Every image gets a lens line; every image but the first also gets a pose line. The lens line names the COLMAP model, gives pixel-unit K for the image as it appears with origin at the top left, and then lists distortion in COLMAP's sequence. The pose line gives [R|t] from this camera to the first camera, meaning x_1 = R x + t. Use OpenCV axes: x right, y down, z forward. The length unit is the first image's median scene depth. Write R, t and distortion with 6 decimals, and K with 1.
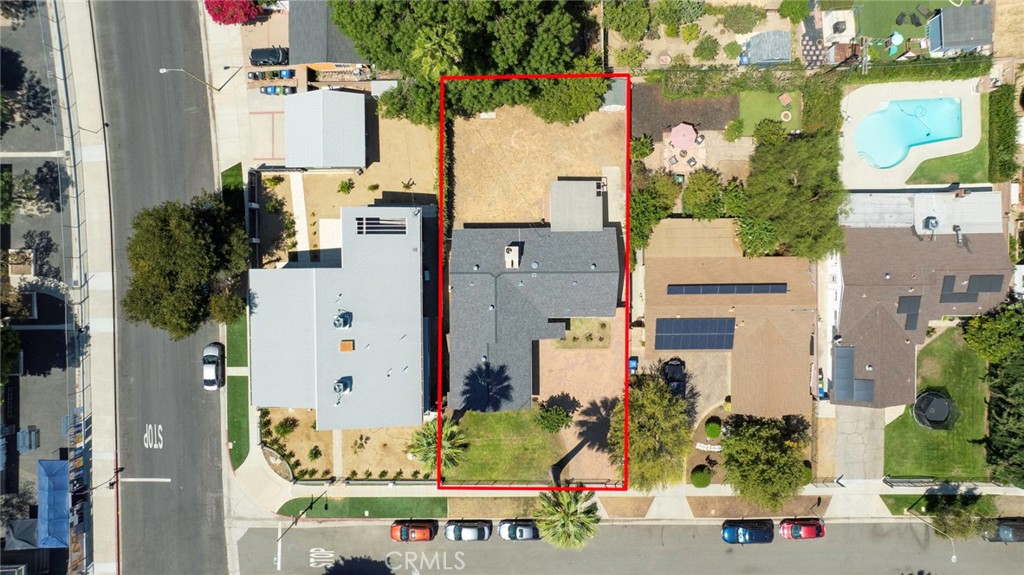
lens RADIAL K [[714.4, 0, 508.6], [0, 714.4, 289.1], [0, 0, 1]] dist [-0.041104, 0.011963]
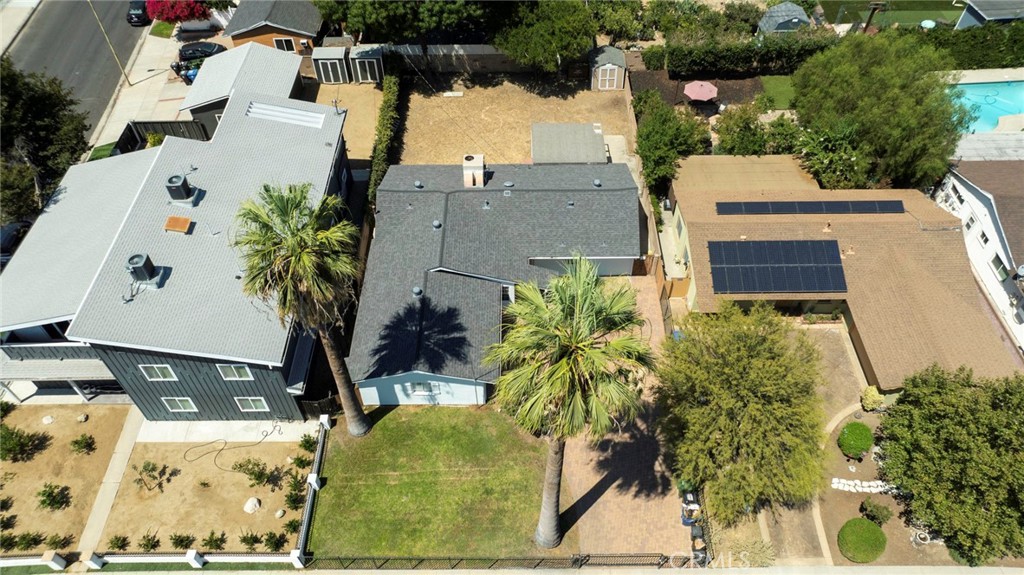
lens RADIAL K [[714.4, 0, 513.6], [0, 714.4, 290.6], [0, 0, 1]] dist [-0.041104, 0.011963]
pose [[0.999826, 0.016281, 0.009123, 0.035030], [-0.005964, 0.741916, -0.670466, 0.453575], [-0.017685, 0.670295, 0.741884, 0.549679]]
